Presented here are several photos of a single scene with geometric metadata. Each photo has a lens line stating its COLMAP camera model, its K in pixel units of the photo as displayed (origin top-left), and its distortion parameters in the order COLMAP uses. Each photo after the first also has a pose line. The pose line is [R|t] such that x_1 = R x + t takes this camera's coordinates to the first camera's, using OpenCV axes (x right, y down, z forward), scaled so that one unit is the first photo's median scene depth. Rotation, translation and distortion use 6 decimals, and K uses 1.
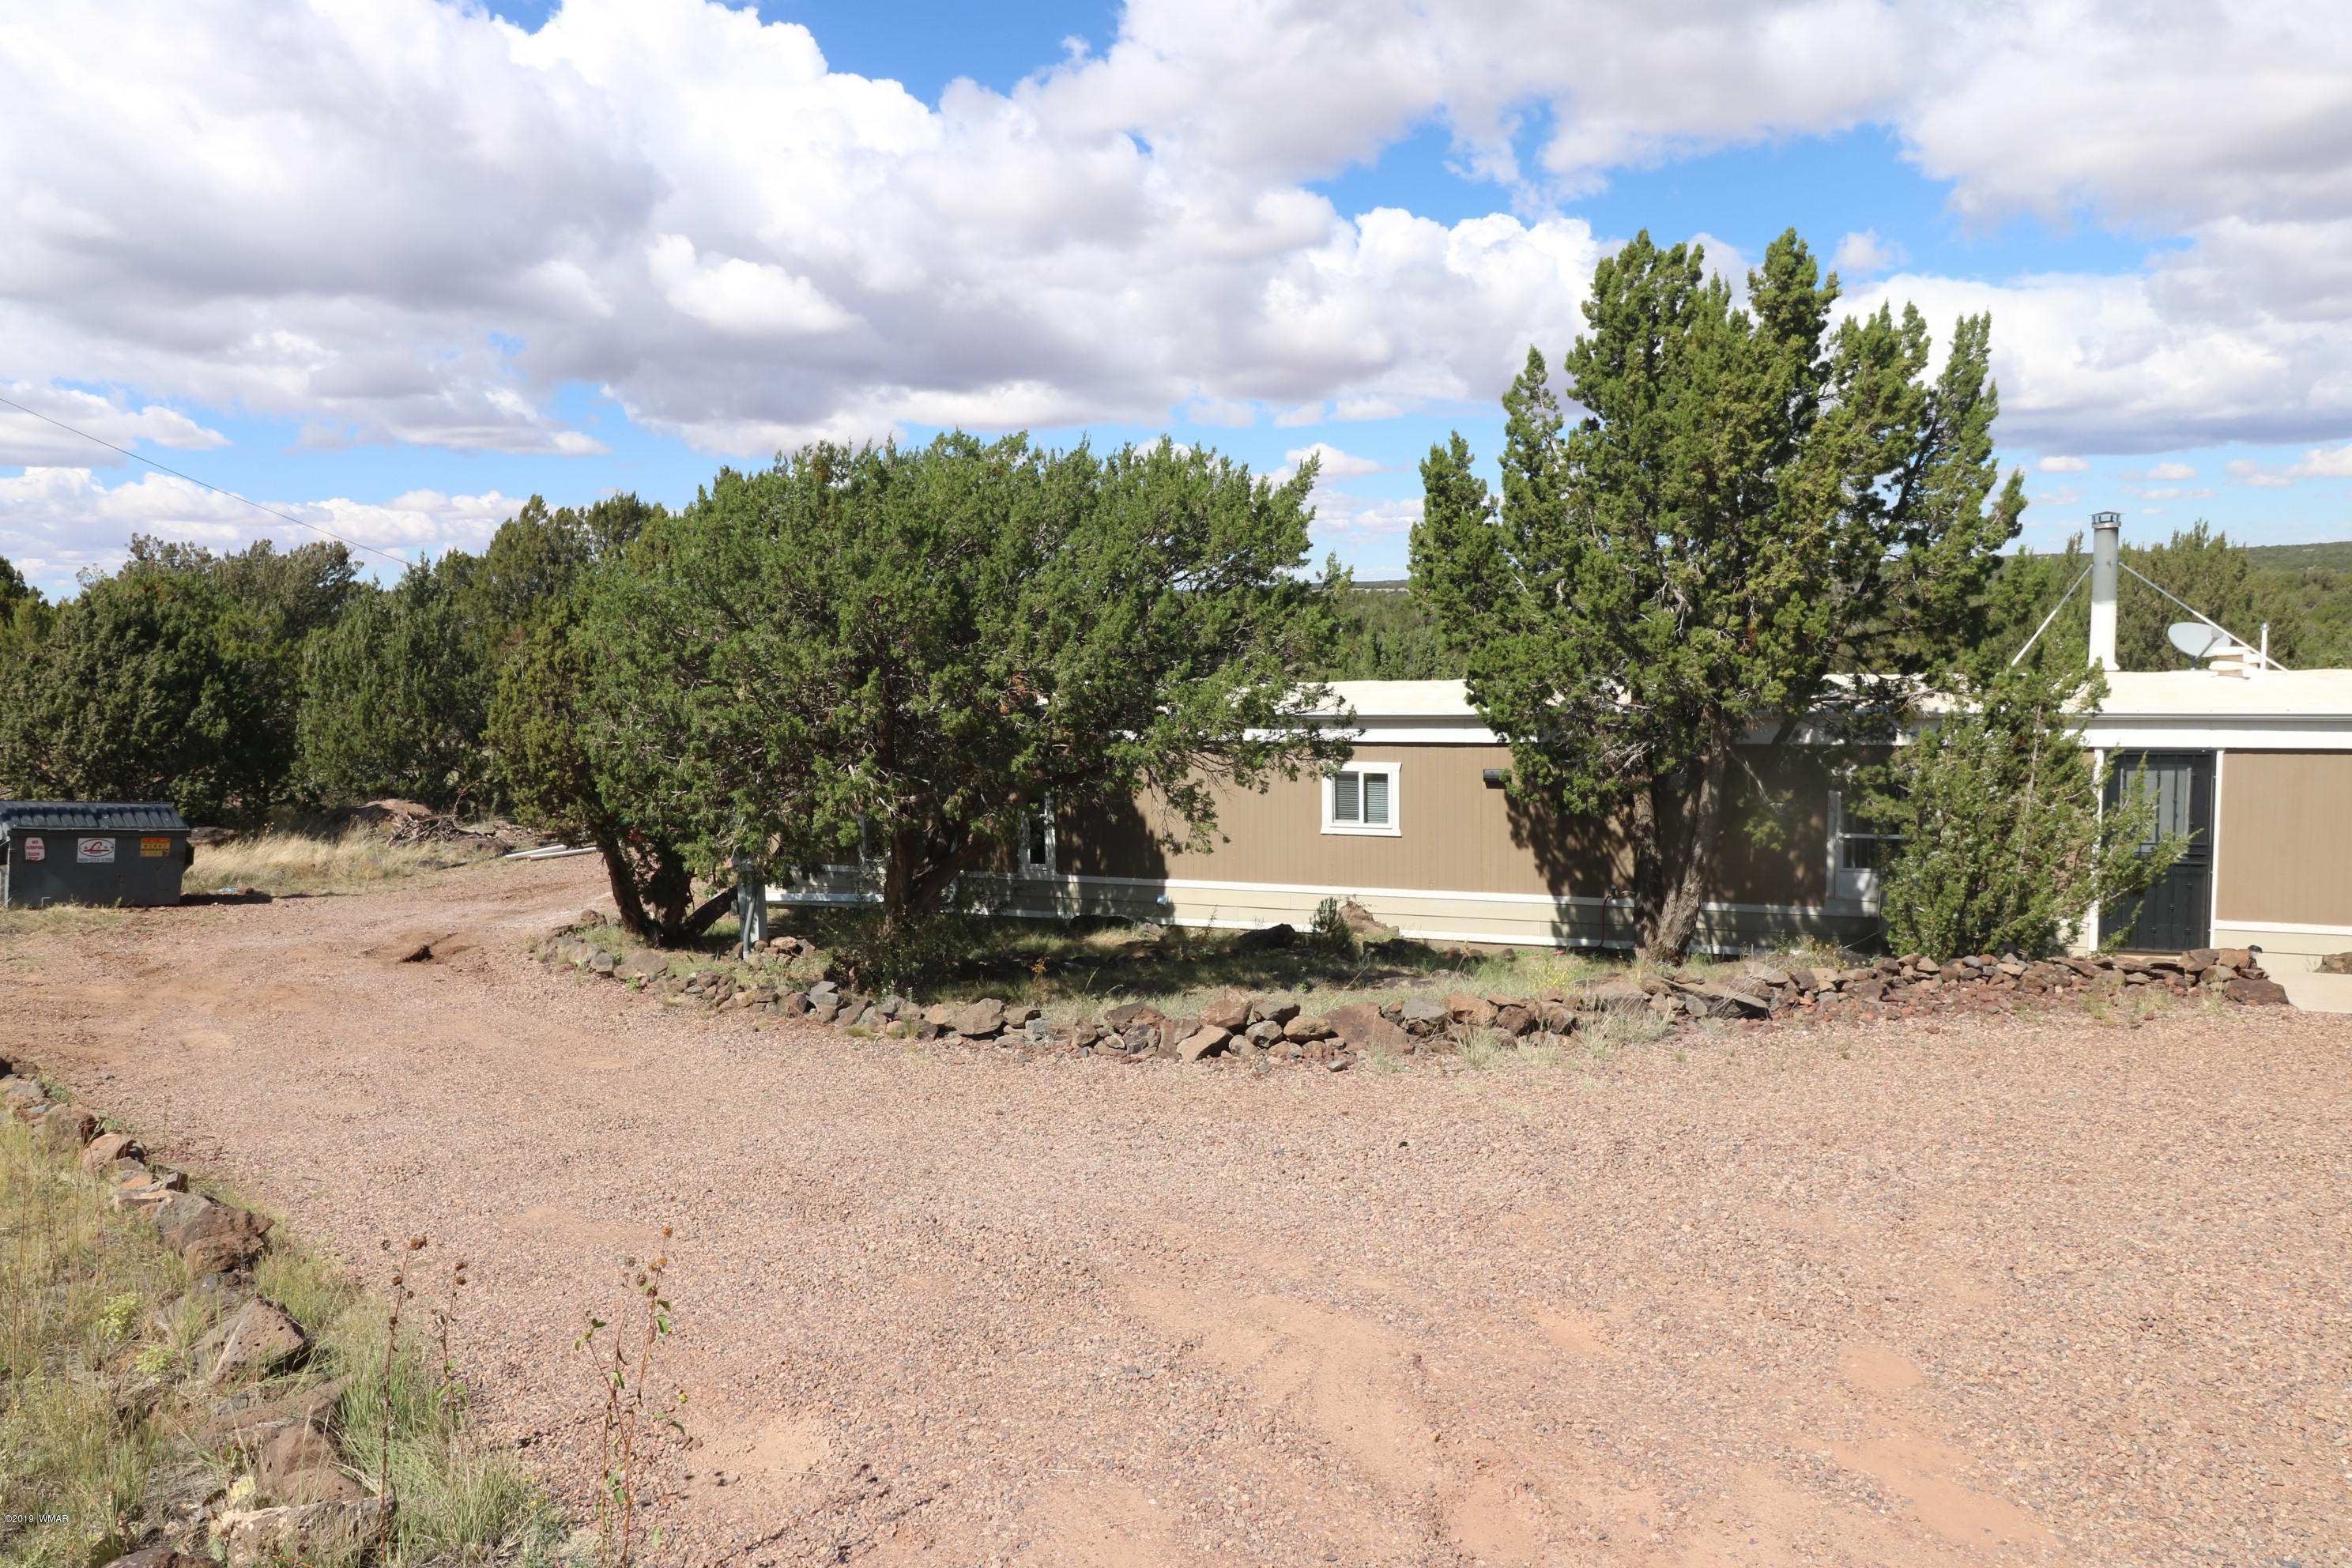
lens RADIAL K [[1621.0, 0, 1176.2], [0, 1621.0, 782.7], [0, 0, 1]] dist [-0.001879, -0.000062]
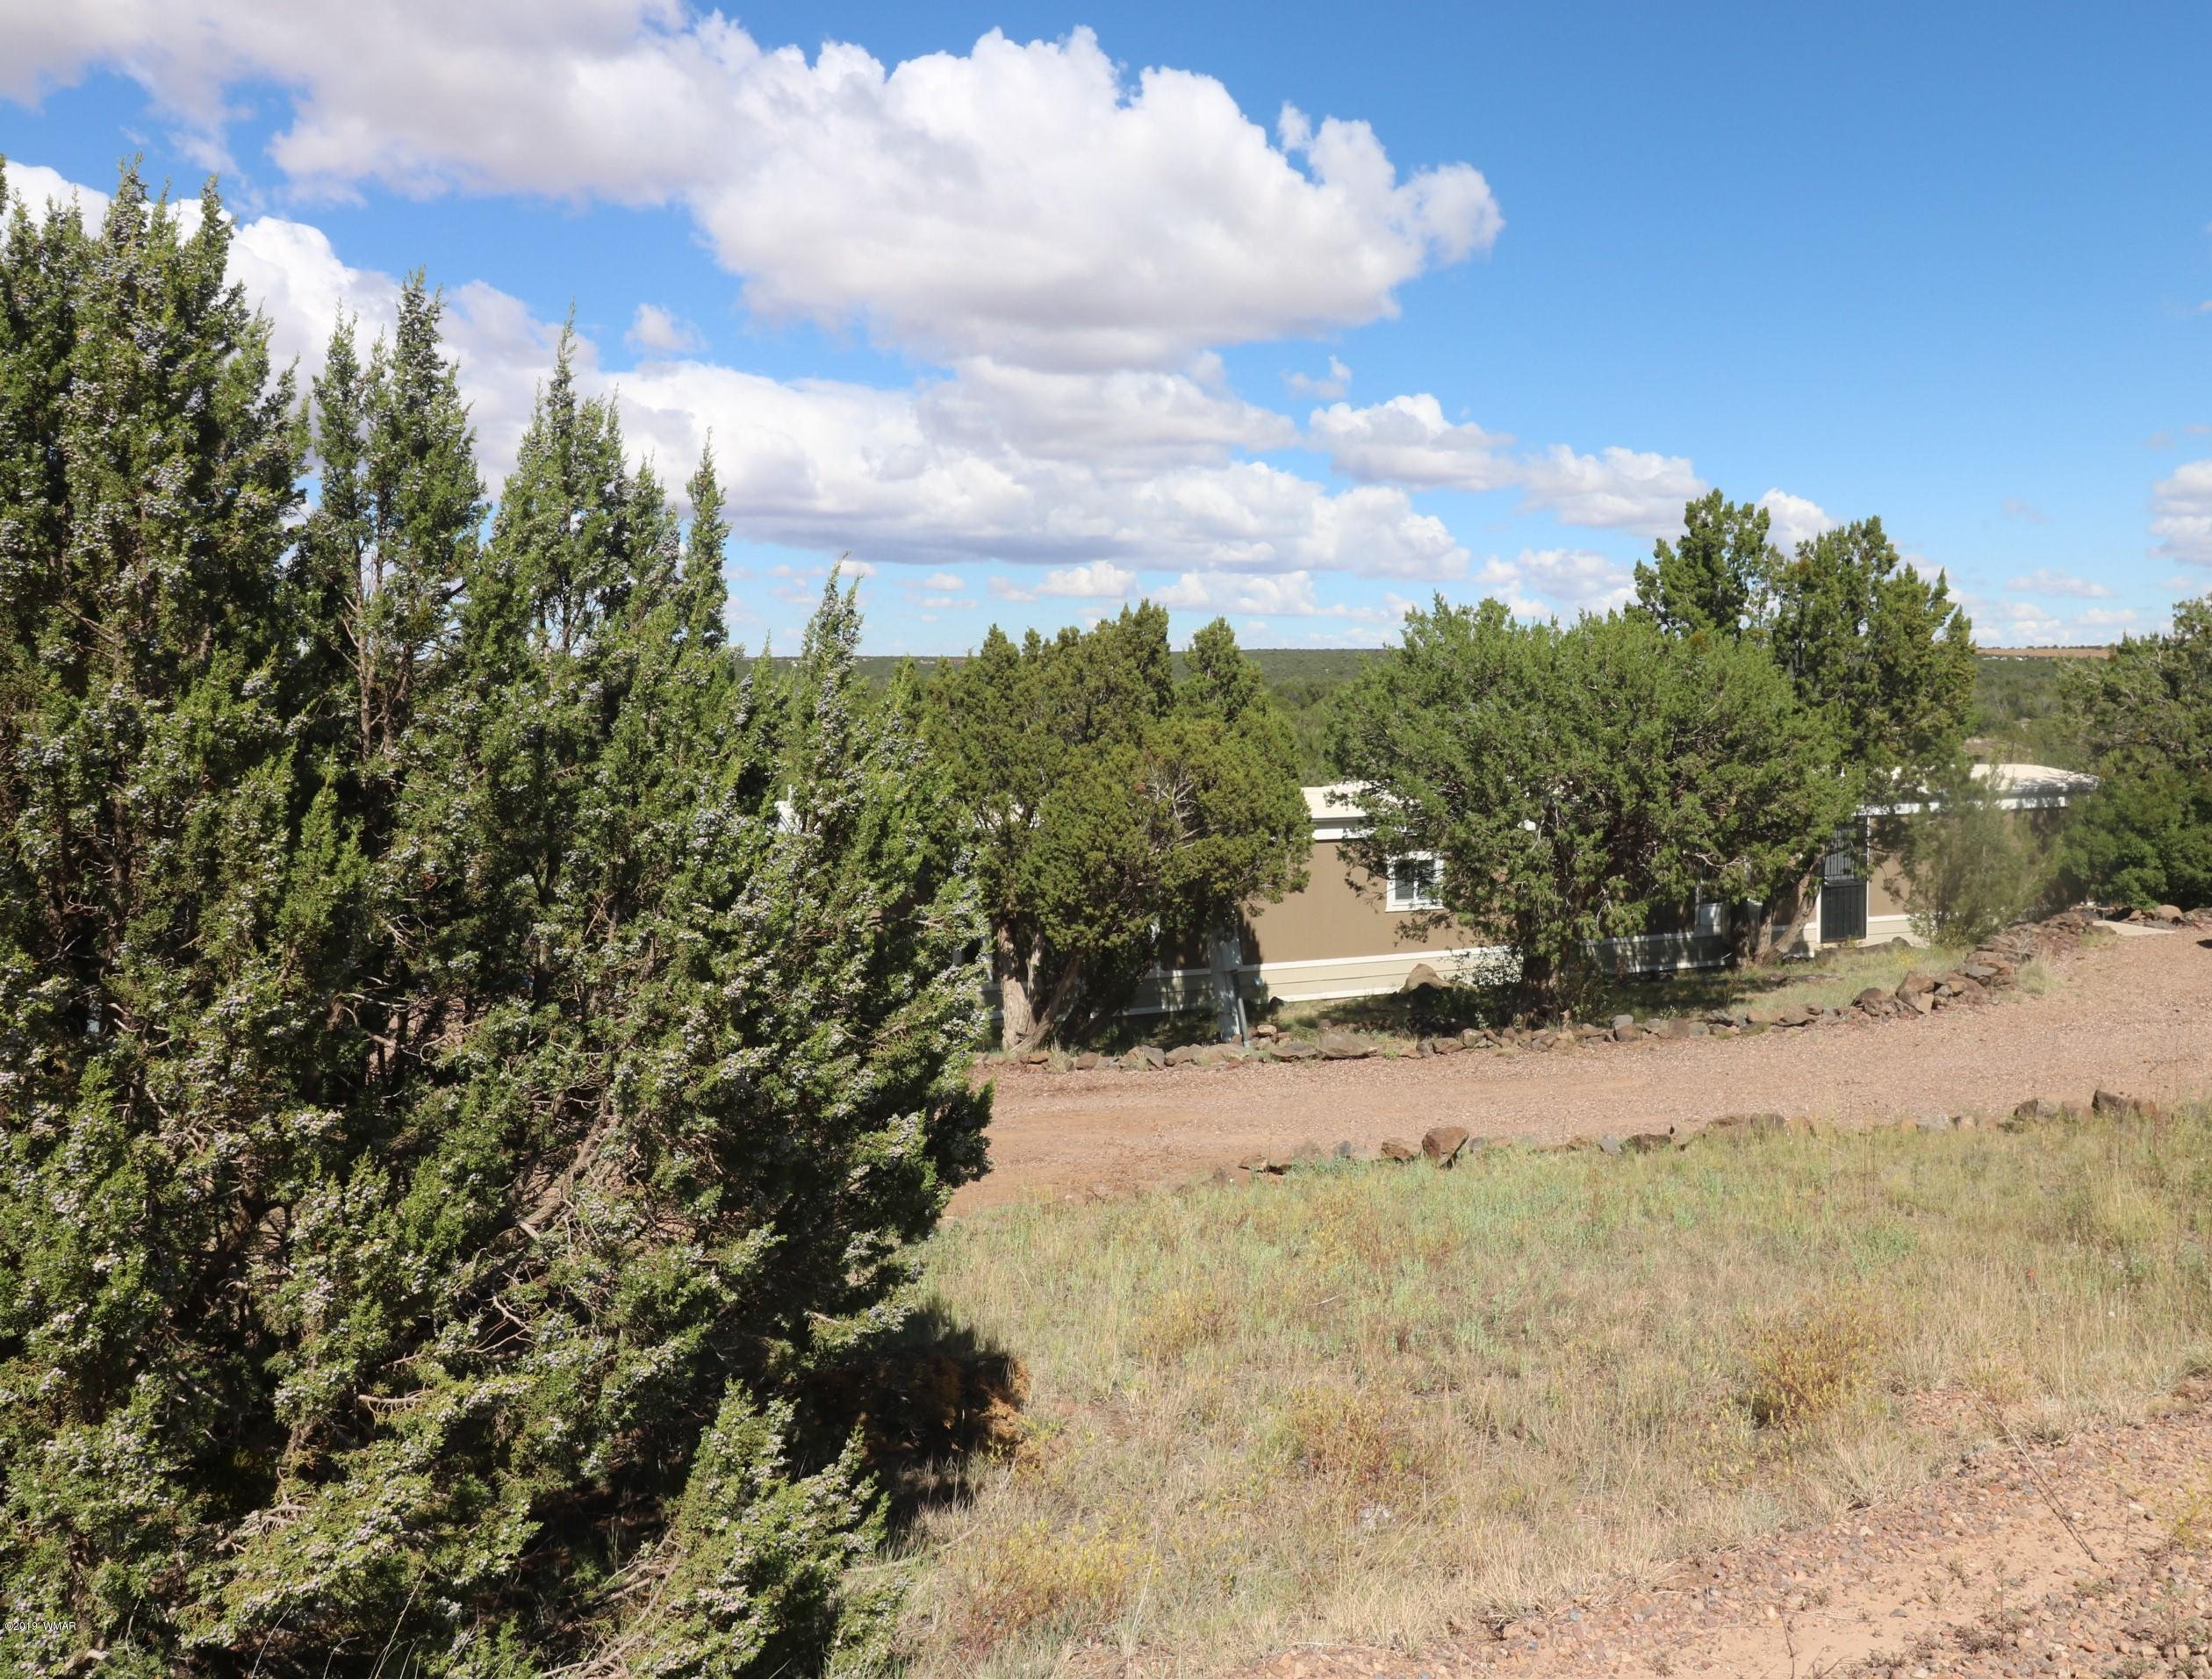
lens RADIAL K [[1973.9, 0, 1106.4], [0, 1973.9, 840.3], [0, 0, 1]] dist [0.012723, -0.005825]
pose [[0.684224, -0.039630, 0.728194, -0.287857], [0.063237, 0.997985, -0.005107, -0.007282], [-0.726525, 0.049543, 0.685352, 0.030248]]
